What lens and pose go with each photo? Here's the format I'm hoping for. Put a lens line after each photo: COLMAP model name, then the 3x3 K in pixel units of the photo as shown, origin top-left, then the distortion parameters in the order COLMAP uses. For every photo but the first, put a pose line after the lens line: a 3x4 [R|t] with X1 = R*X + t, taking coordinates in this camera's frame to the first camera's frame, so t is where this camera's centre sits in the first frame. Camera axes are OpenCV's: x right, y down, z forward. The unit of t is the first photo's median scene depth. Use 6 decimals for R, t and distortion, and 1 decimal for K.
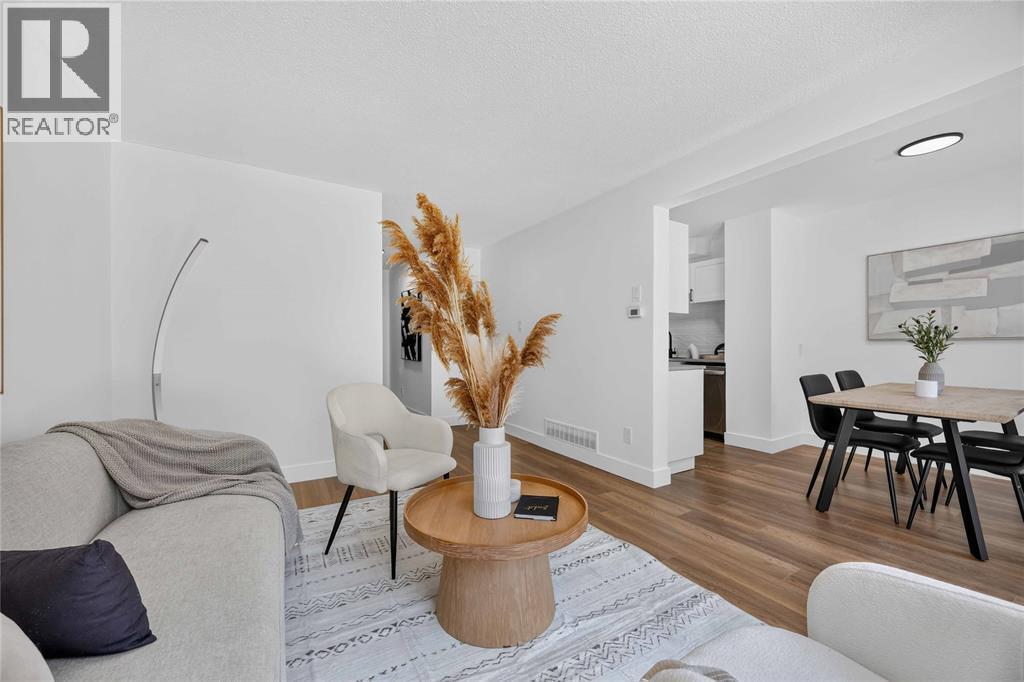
lens RADIAL K [[393.3, 0, 508.1], [0, 393.3, 346.4], [0, 0, 1]] dist [-0.000312, -0.000093]
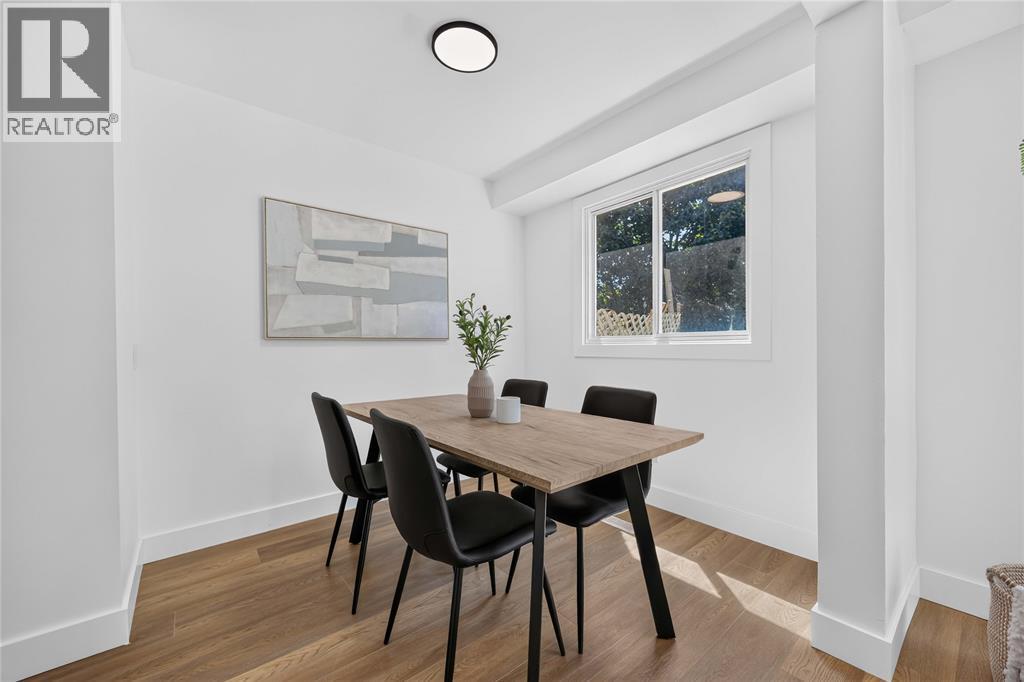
lens RADIAL K [[393.3, 0, 508.1], [0, 393.3, 346.4], [0, 0, 1]] dist [-0.000312, -0.000093]
pose [[-0.142802, 0.008349, 0.989716, 0.314328], [0.010460, 0.999921, -0.006926, 0.004520], [-0.989696, 0.009363, -0.142878, 0.826495]]
